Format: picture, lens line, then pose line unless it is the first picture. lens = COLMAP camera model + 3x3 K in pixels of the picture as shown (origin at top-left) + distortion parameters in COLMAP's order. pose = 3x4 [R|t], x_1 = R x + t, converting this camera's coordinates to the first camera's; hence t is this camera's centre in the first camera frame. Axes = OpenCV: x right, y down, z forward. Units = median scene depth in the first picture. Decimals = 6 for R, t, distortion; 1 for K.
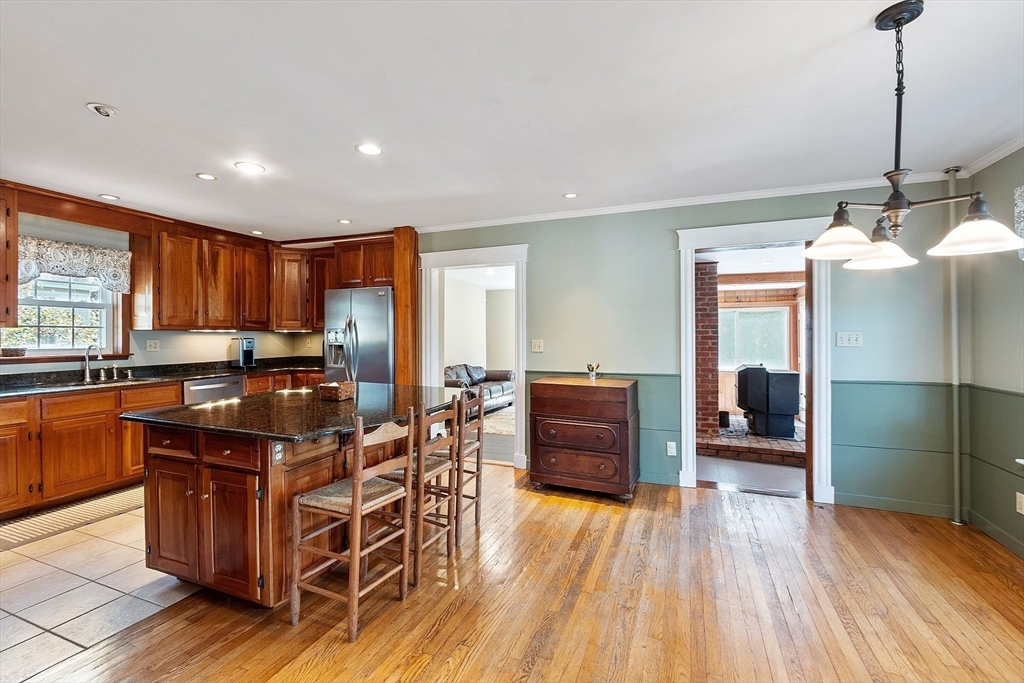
lens RADIAL K [[444.5, 0, 509.5], [0, 444.5, 338.2], [0, 0, 1]] dist [-0.002786, -0.000624]
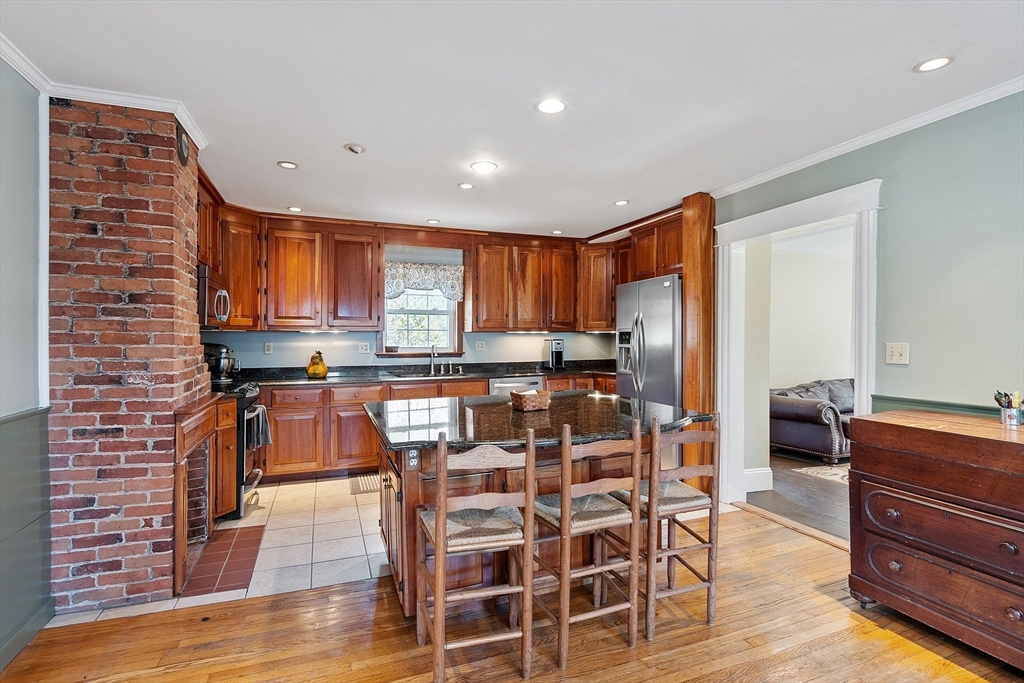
lens RADIAL K [[494.3, 0, 508.7], [0, 494.3, 340.3], [0, 0, 1]] dist [-0.000460, -0.000506]
pose [[0.676276, 0.003712, -0.736639, 0.190193], [-0.004034, 0.999991, 0.001336, 0.000793], [0.736637, 0.002068, 0.676285, 0.205459]]
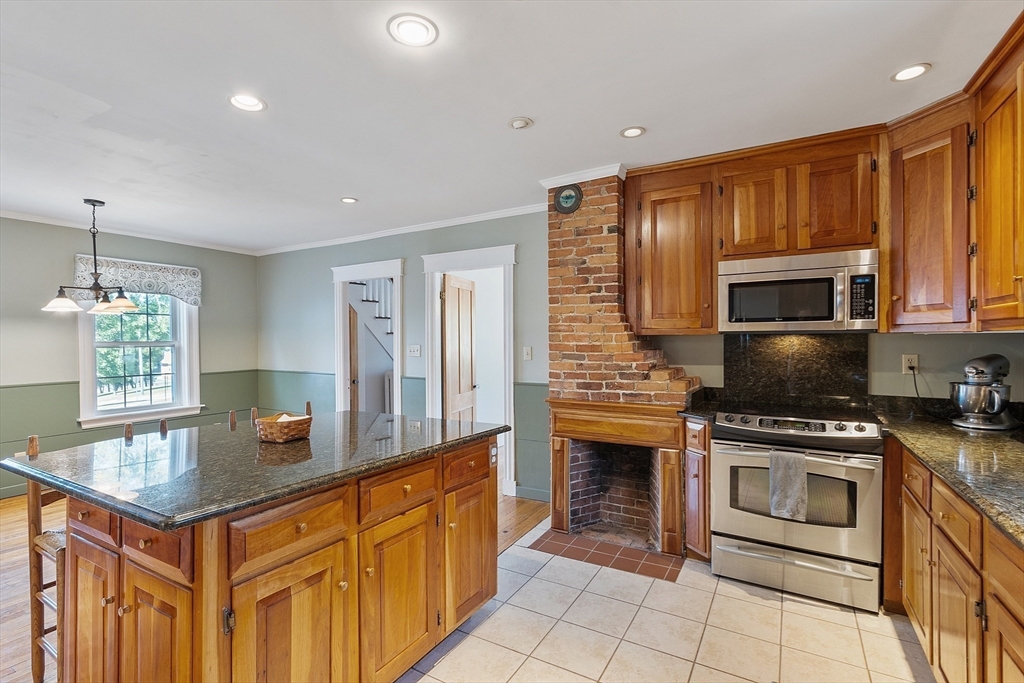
lens RADIAL K [[470.0, 0, 509.8], [0, 470.0, 344.1], [0, 0, 1]] dist [-0.000403, -0.000259]
pose [[-0.988915, 0.004059, 0.148427, -0.550400], [0.006110, 0.999892, 0.013364, -0.013415], [-0.148357, 0.014123, -0.988833, 1.087244]]
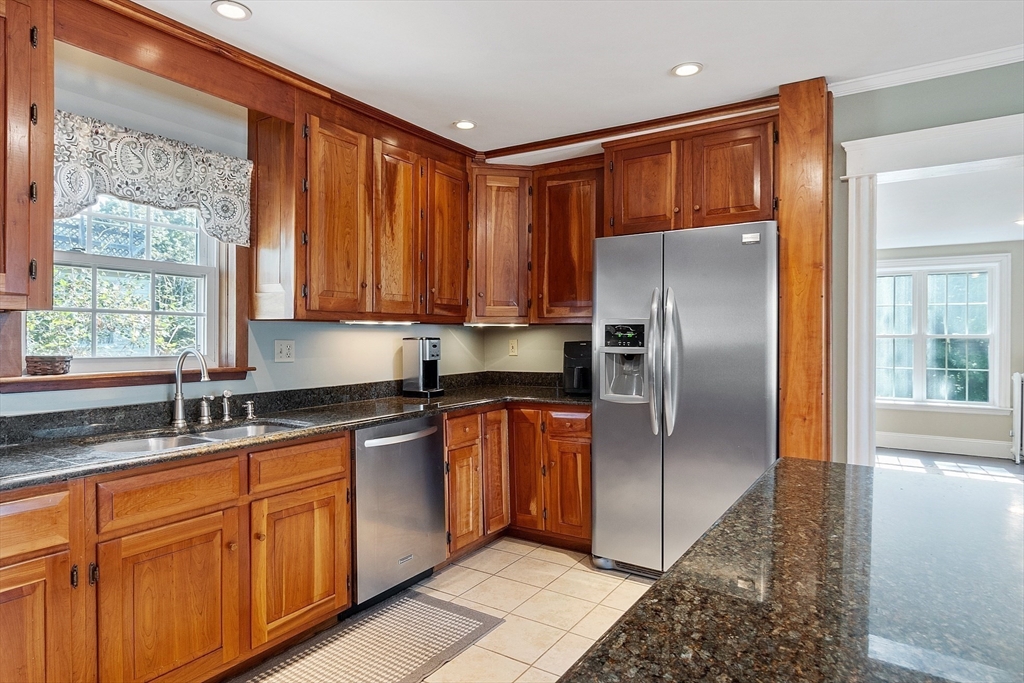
lens RADIAL K [[592.6, 0, 507.1], [0, 592.6, 340.8], [0, 0, 1]] dist [0.003466, -0.000059]
pose [[0.978422, 0.007368, -0.206486, -0.437412], [-0.006841, 0.999971, 0.003267, 0.000722], [0.206504, -0.001784, 0.978444, 0.411643]]
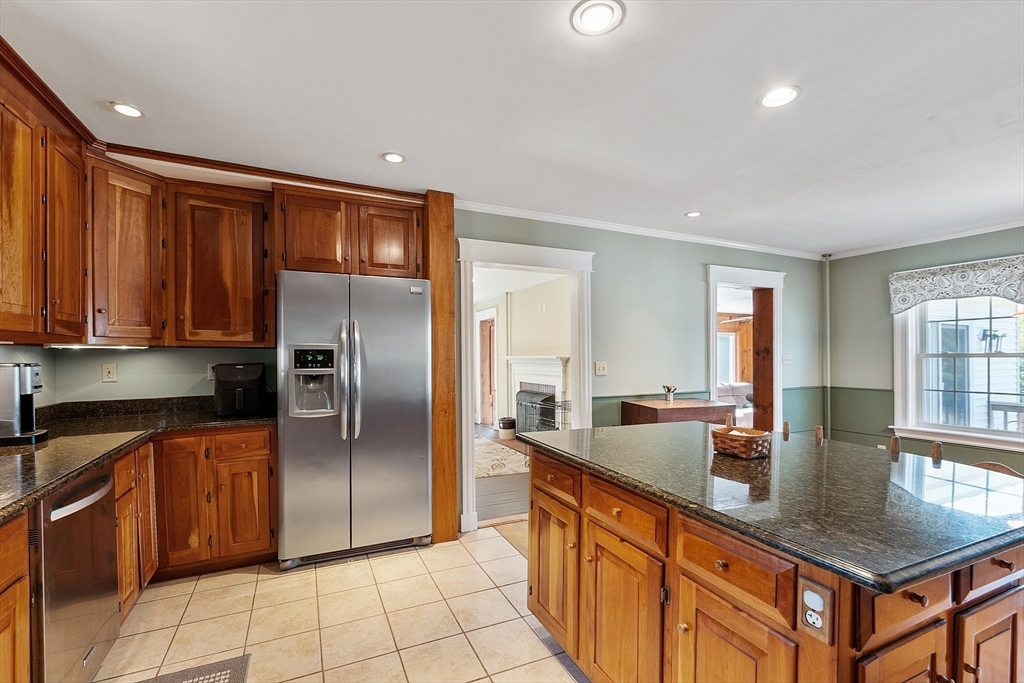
lens RADIAL K [[448.2, 0, 505.0], [0, 448.2, 356.9], [0, 0, 1]] dist [-0.000658, -0.000125]
pose [[0.687406, -0.000628, 0.726273, -0.718336], [0.003396, 0.999991, -0.002350, -0.004470], [-0.726265, 0.004082, 0.687403, 0.516937]]
